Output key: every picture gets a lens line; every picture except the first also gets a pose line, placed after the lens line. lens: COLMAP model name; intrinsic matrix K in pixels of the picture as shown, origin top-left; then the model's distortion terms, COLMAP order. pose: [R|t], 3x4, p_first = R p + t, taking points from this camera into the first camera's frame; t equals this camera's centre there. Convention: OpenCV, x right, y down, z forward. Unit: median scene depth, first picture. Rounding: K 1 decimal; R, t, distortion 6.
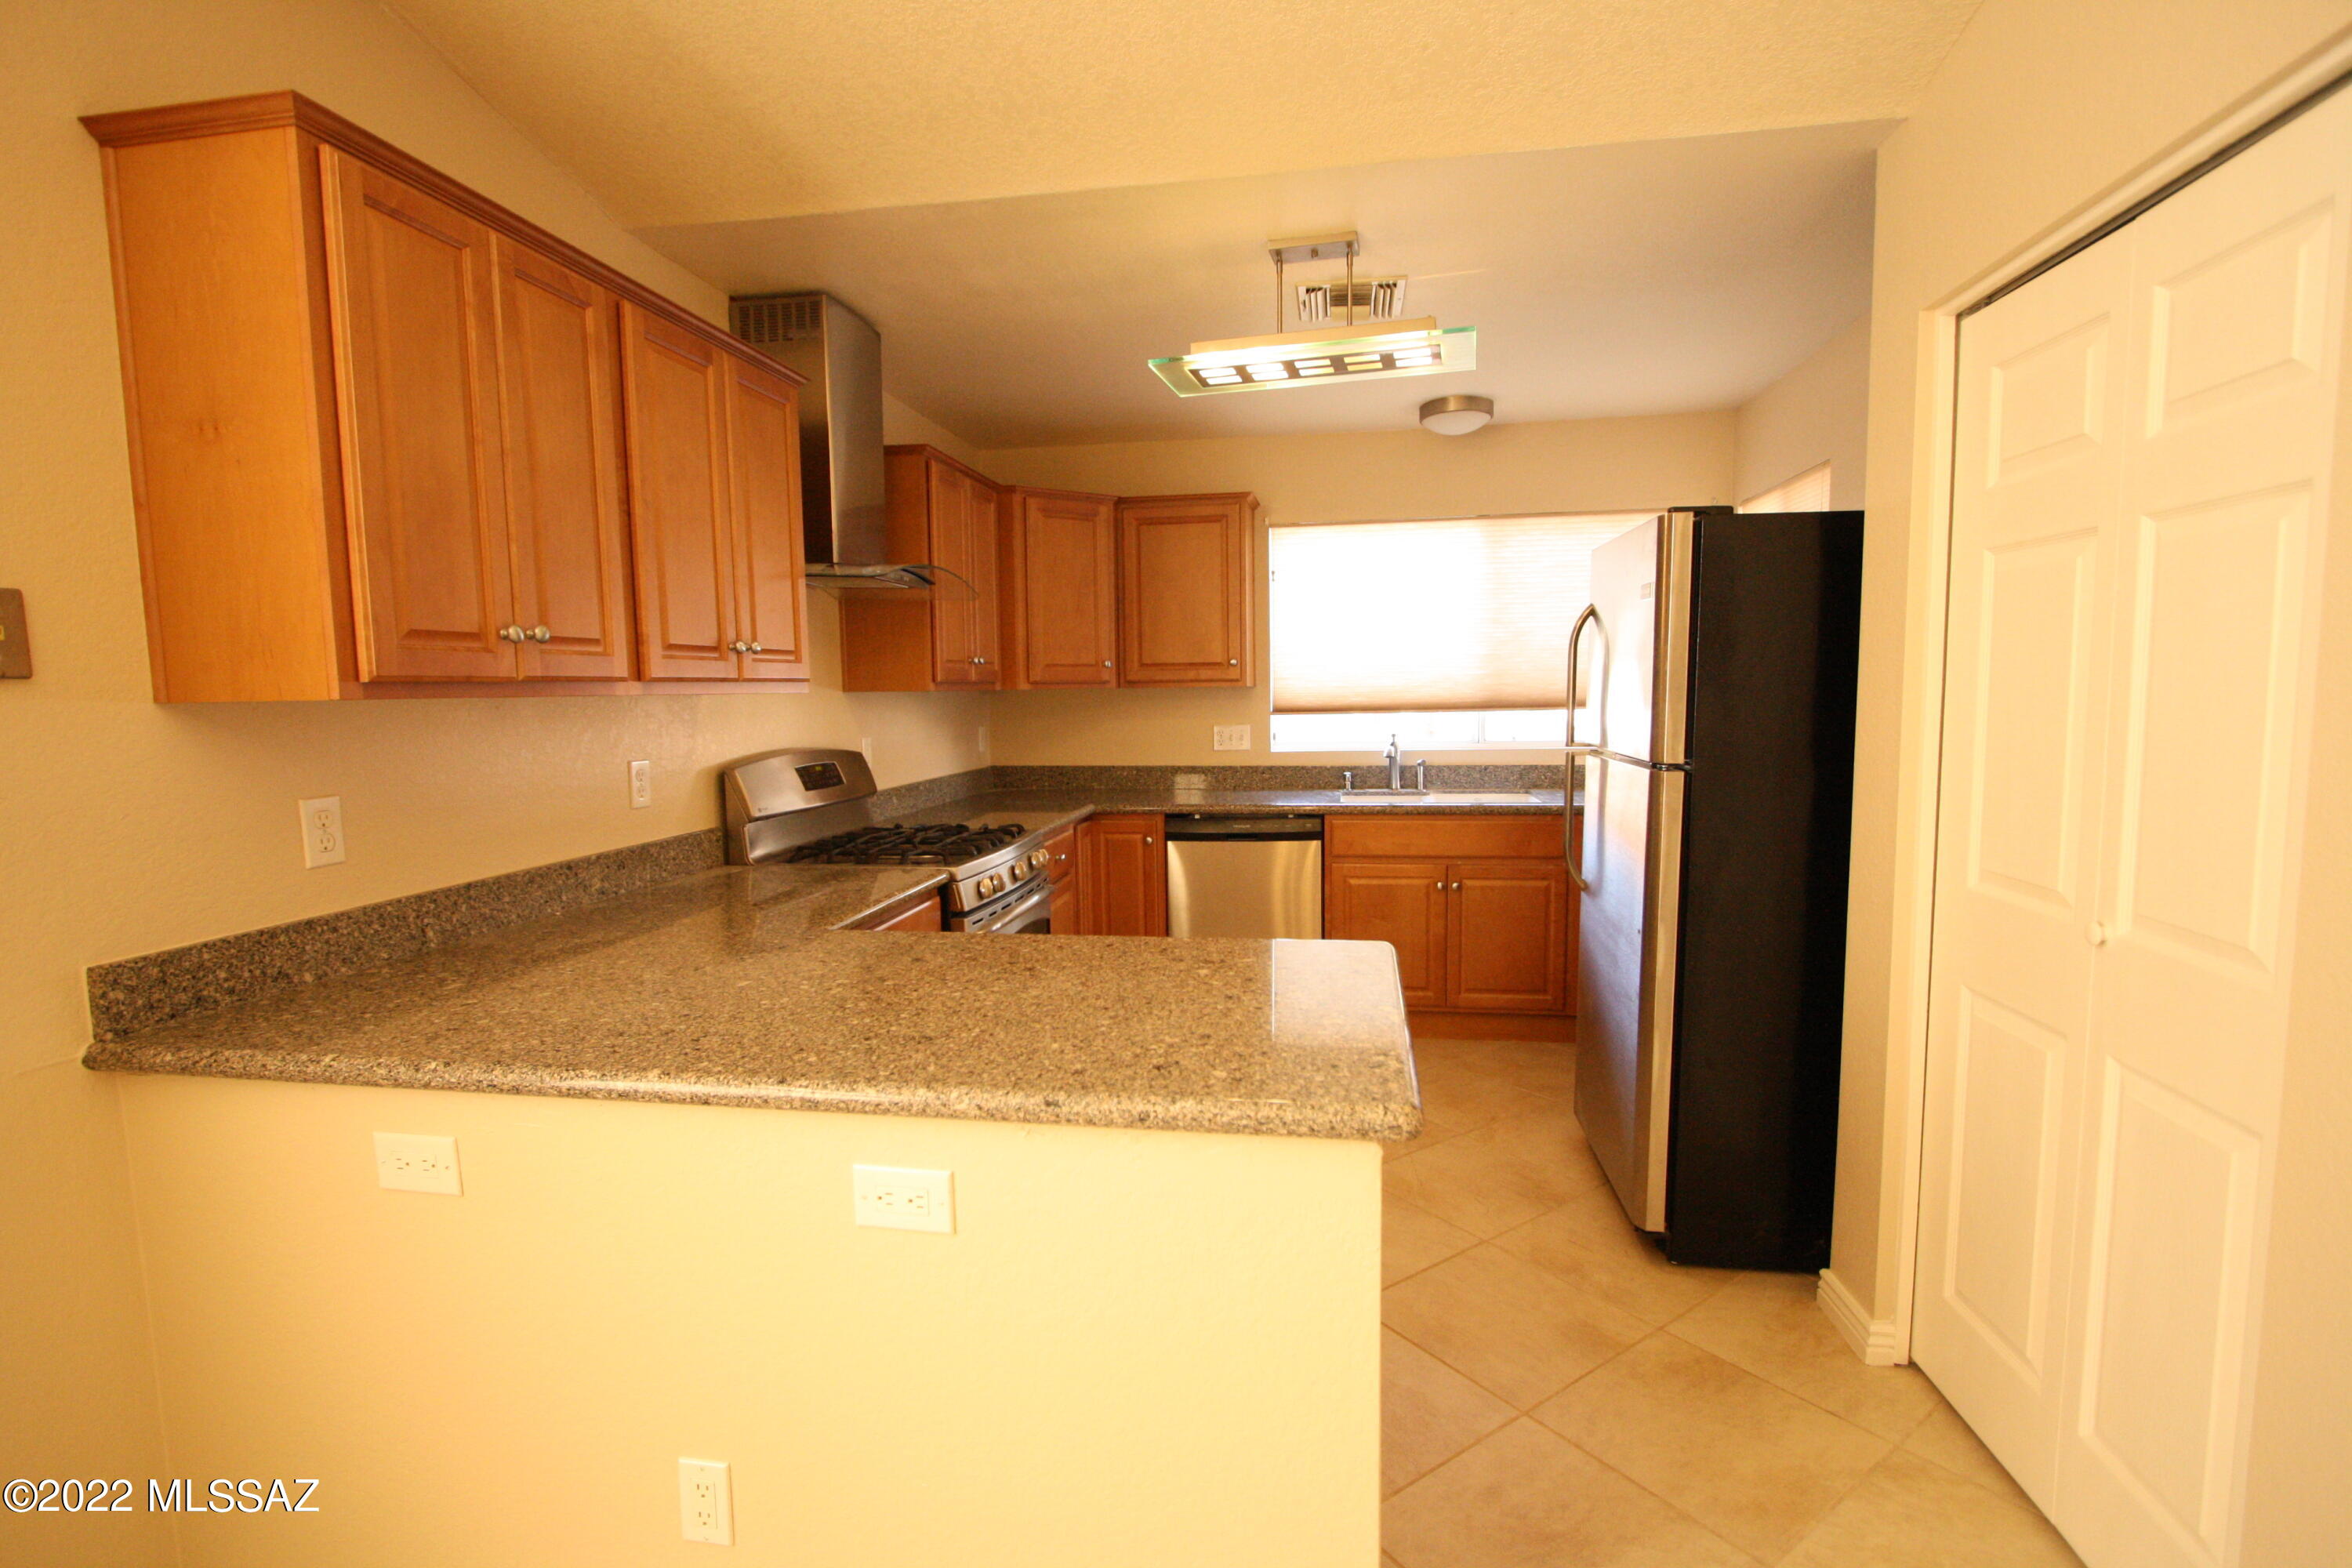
lens RADIAL K [[1096.4, 0, 1172.5], [0, 1096.4, 789.9], [0, 0, 1]] dist [-0.014030, 0.000921]
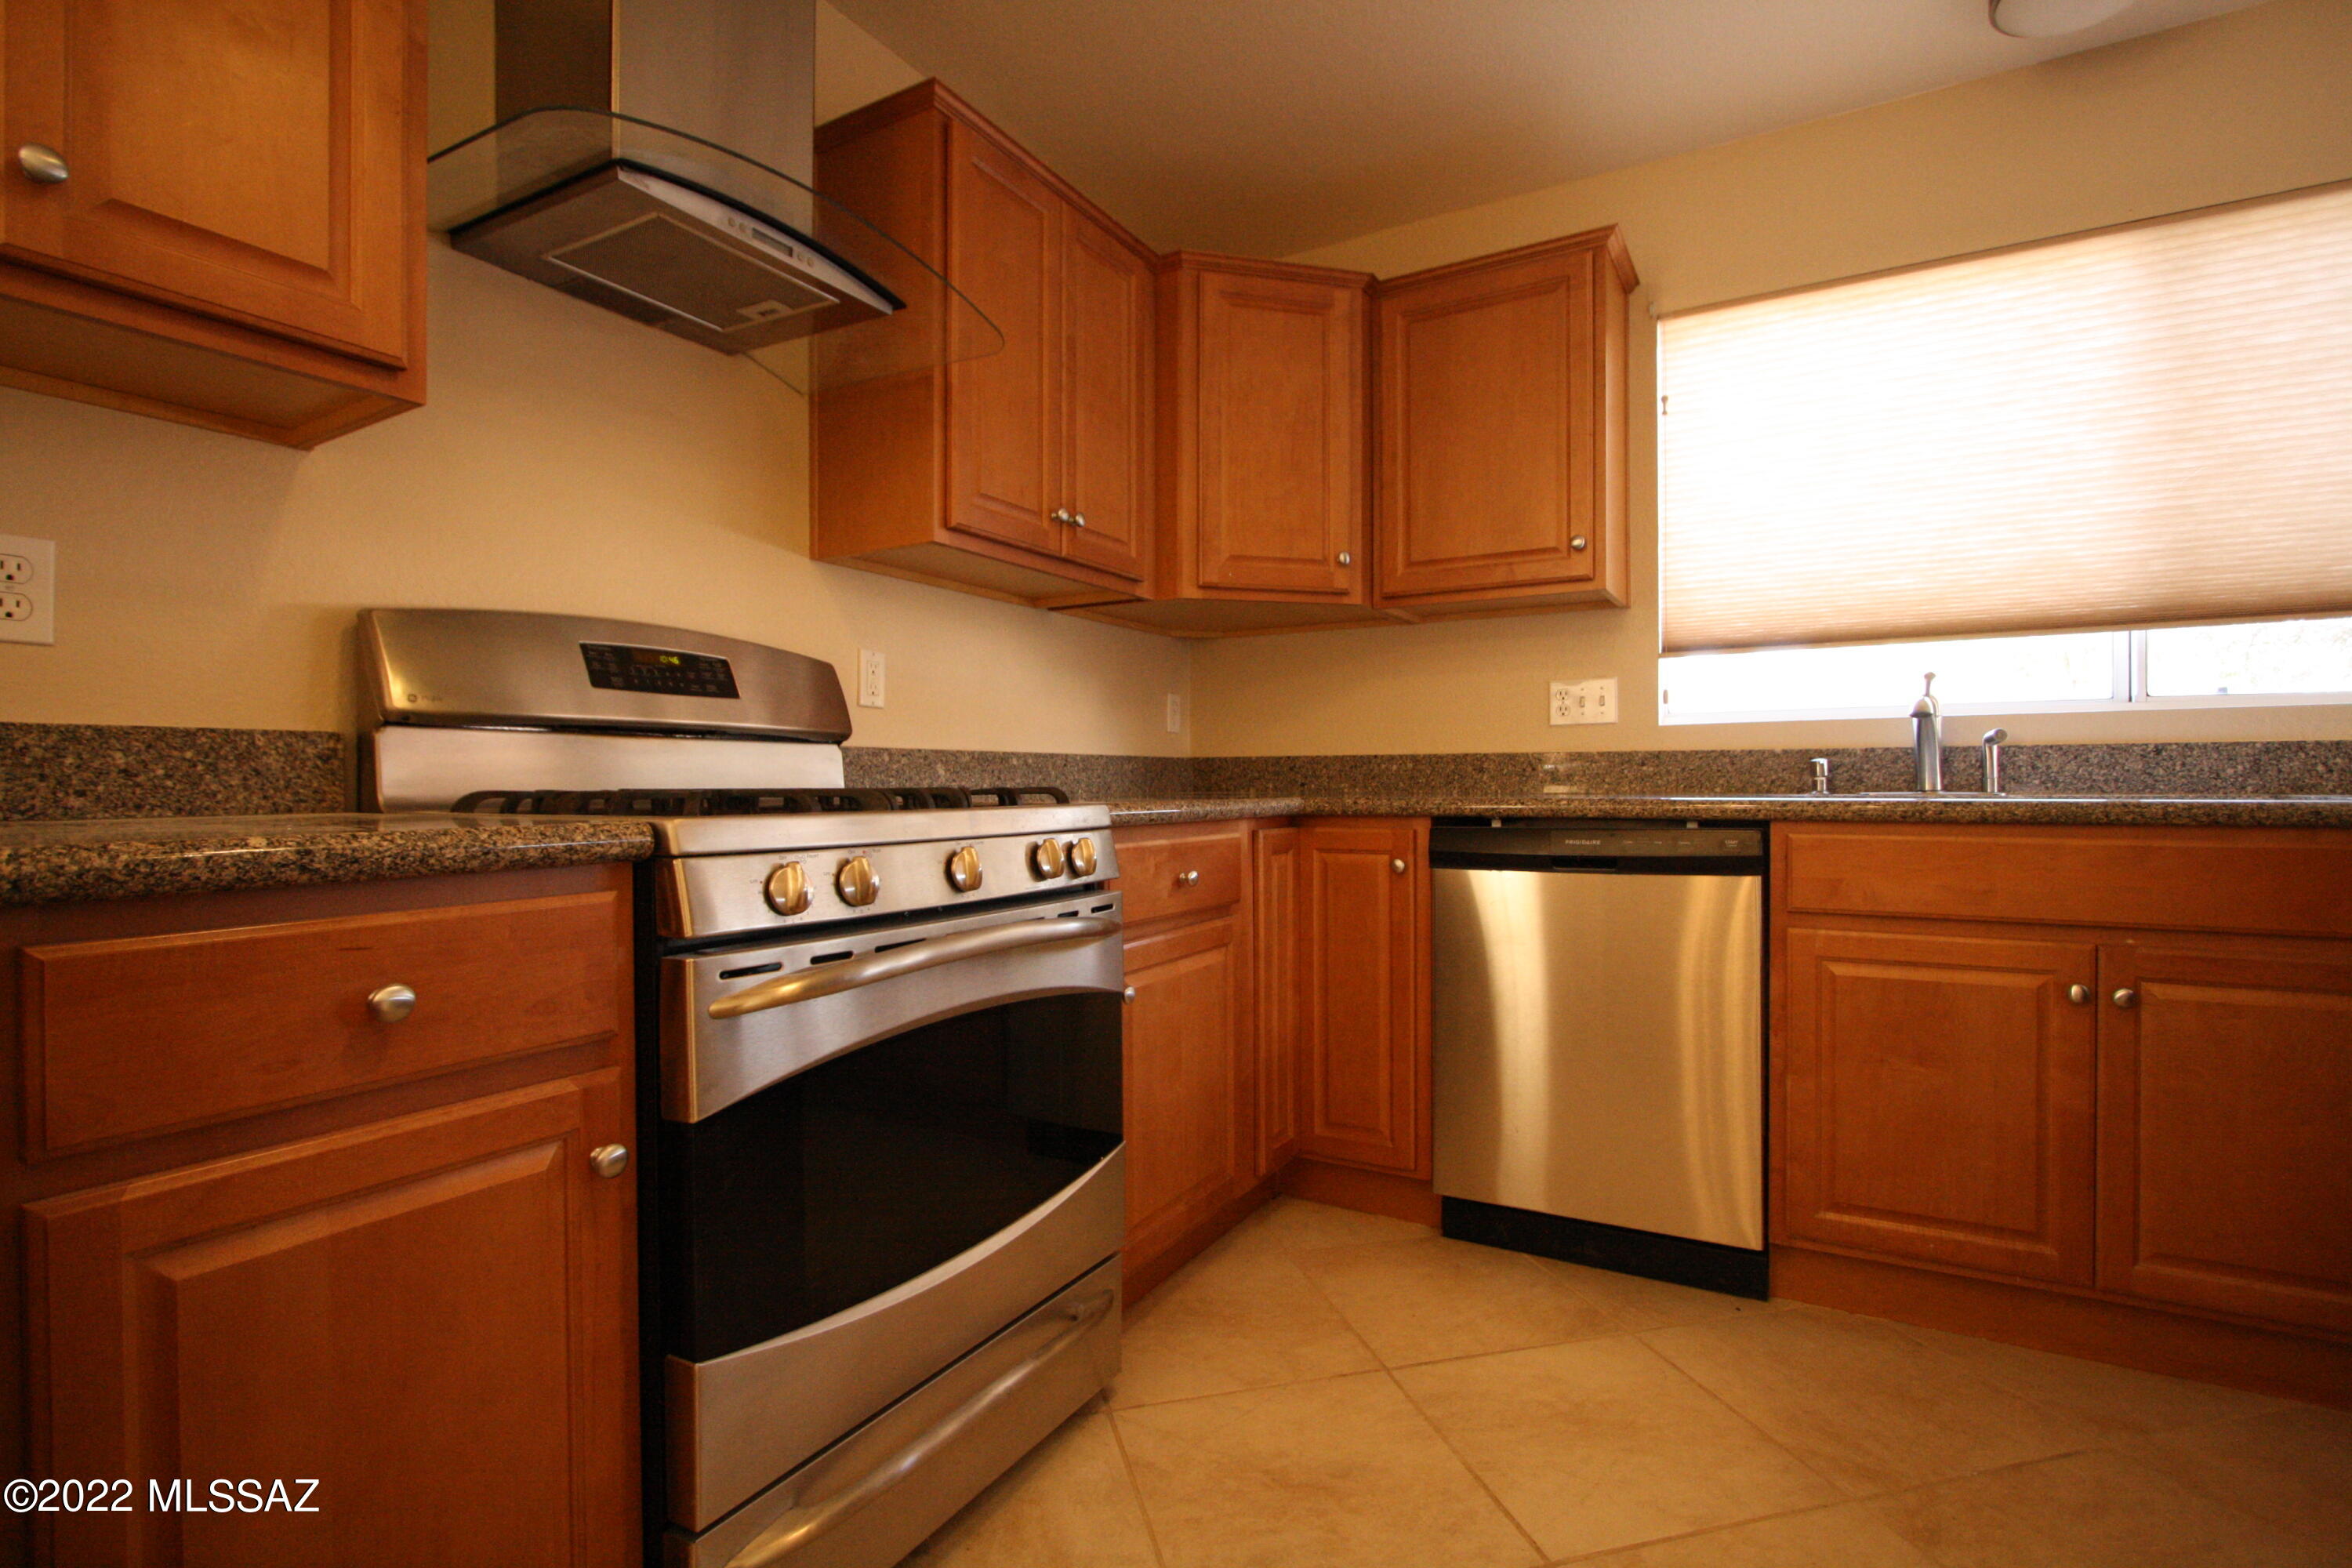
lens RADIAL K [[1096.4, 0, 1172.5], [0, 1096.4, 789.9], [0, 0, 1]] dist [-0.014030, 0.000921]
pose [[0.935040, 0.014044, -0.354265, 0.077252], [-0.042662, 0.996412, -0.073102, 0.064157], [0.351967, 0.083467, 0.932283, 0.563419]]
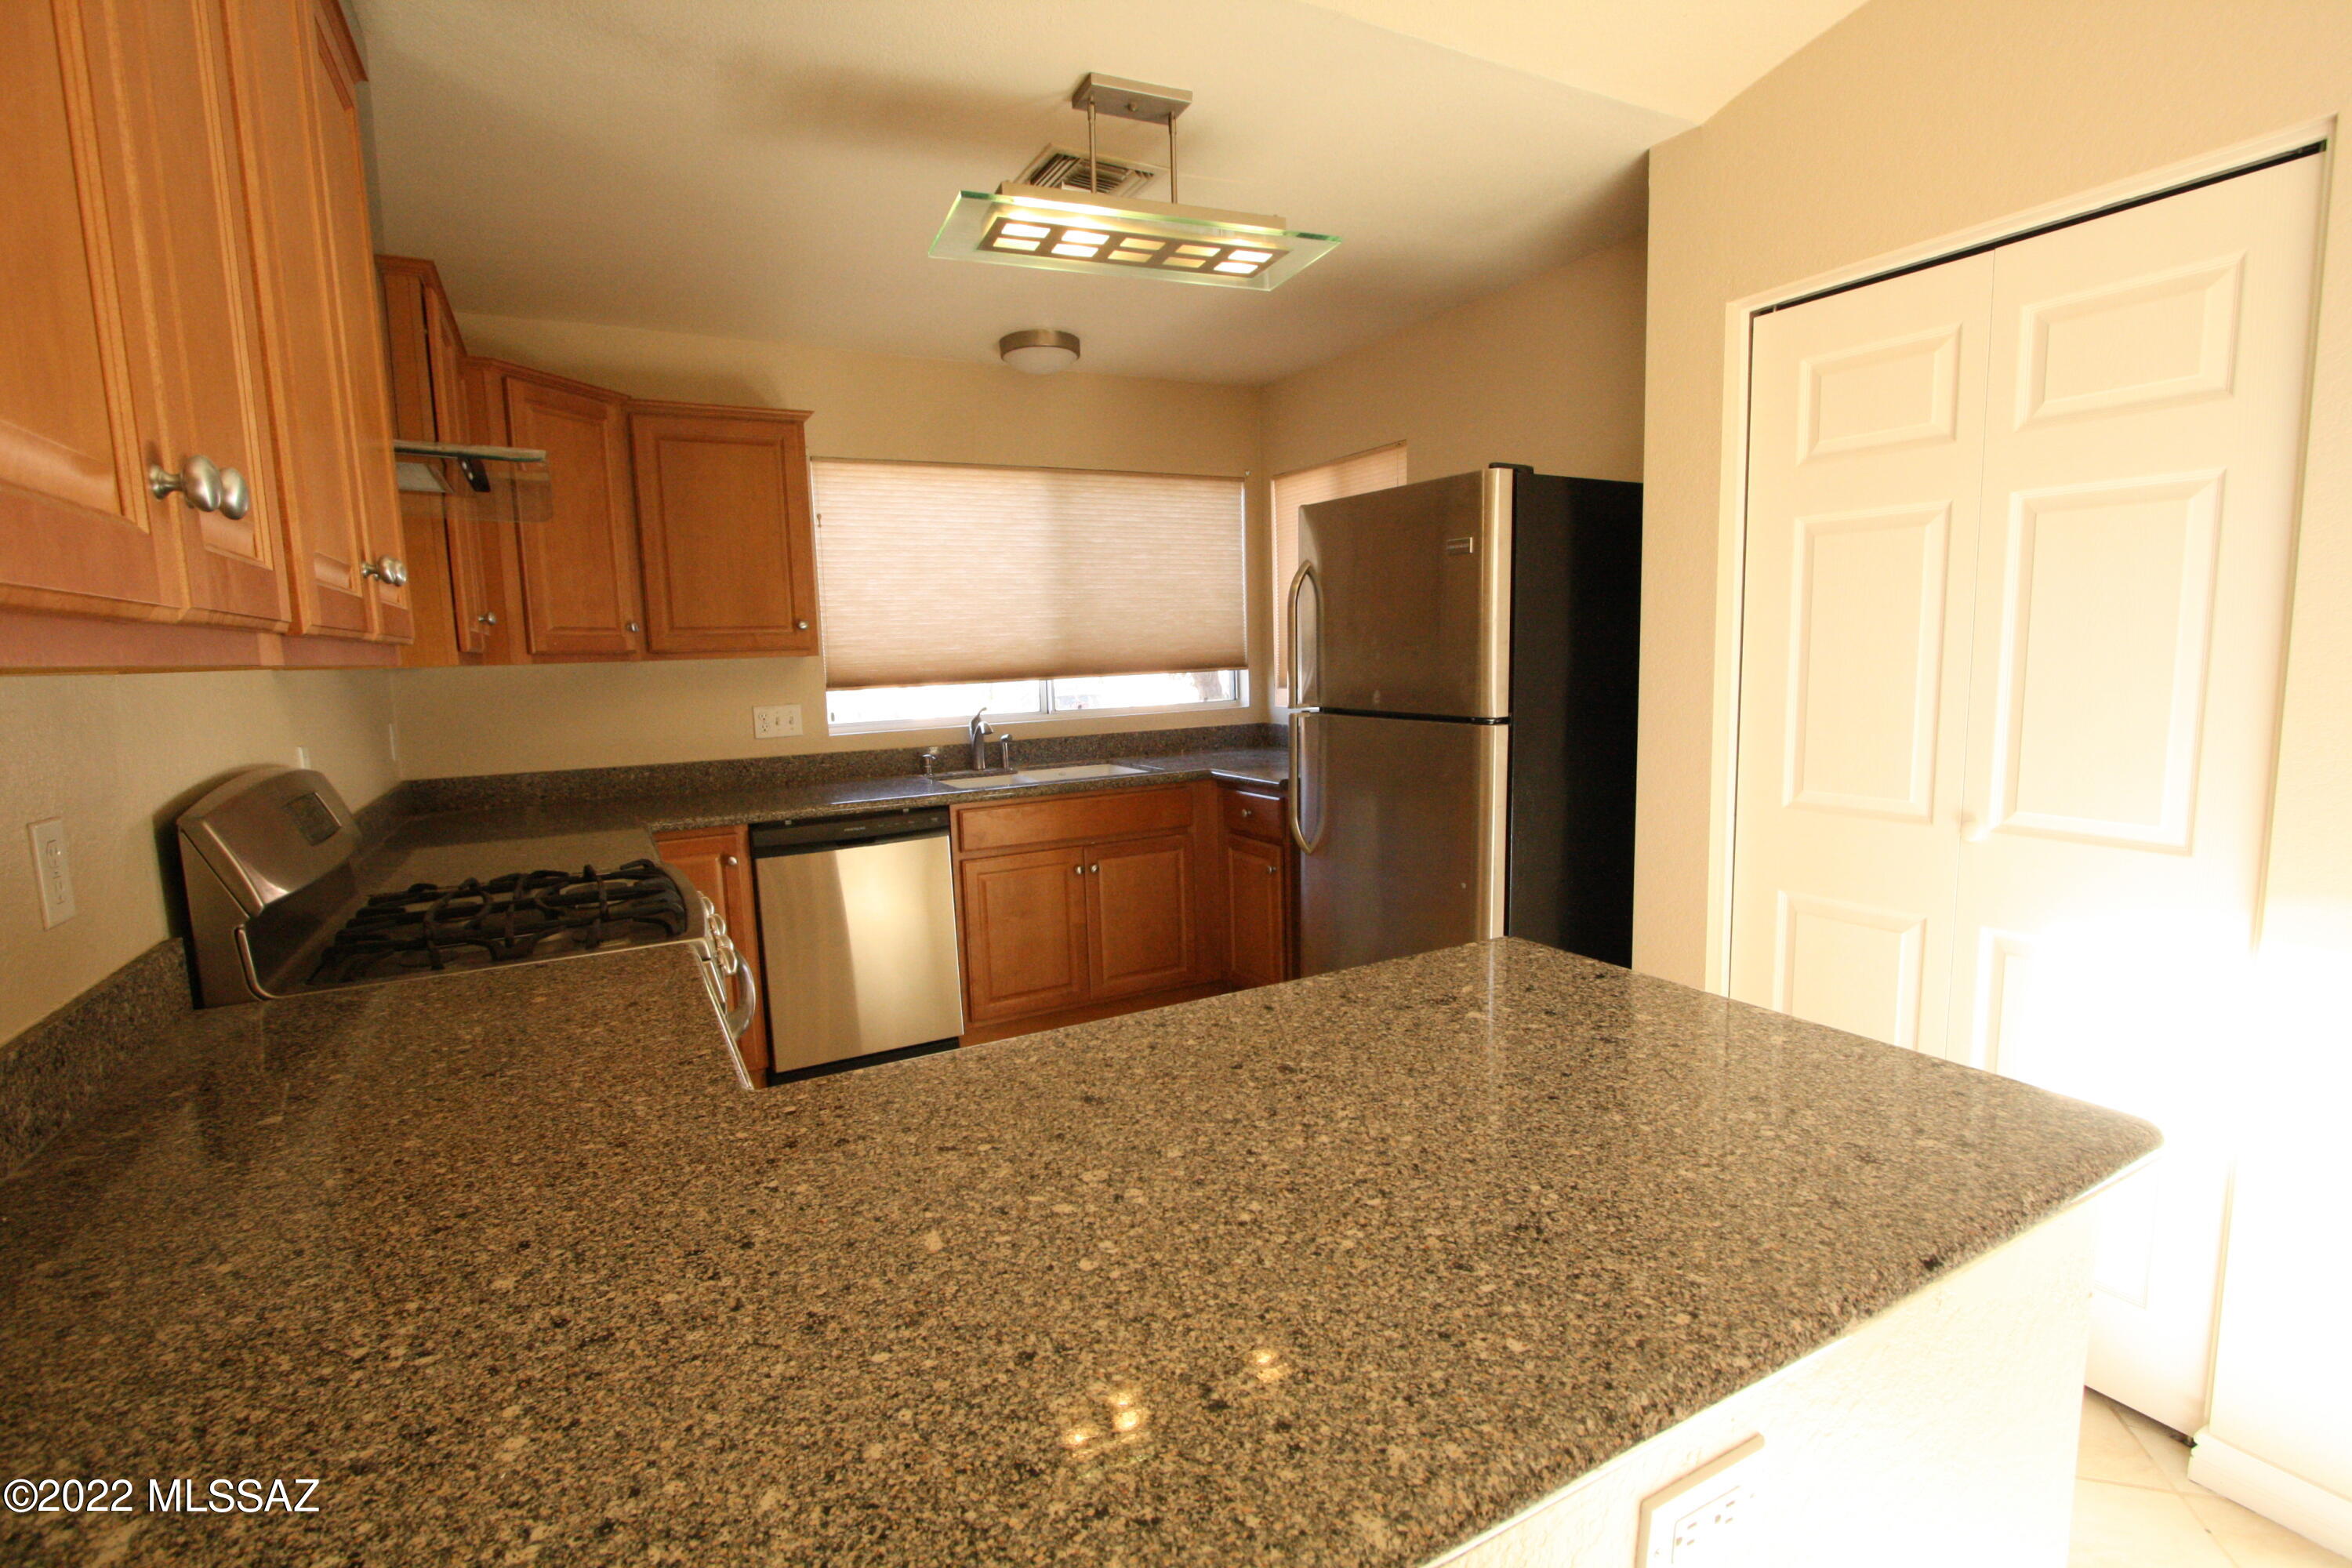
lens RADIAL K [[1094.3, 0, 1173.6], [0, 1094.3, 787.8], [0, 0, 1]] dist [-0.019058, 0.001081]
pose [[0.787832, -0.086019, 0.609854, -0.286032], [0.074093, 0.996244, 0.044803, -0.018515], [-0.611418, 0.009889, 0.791246, 0.266926]]
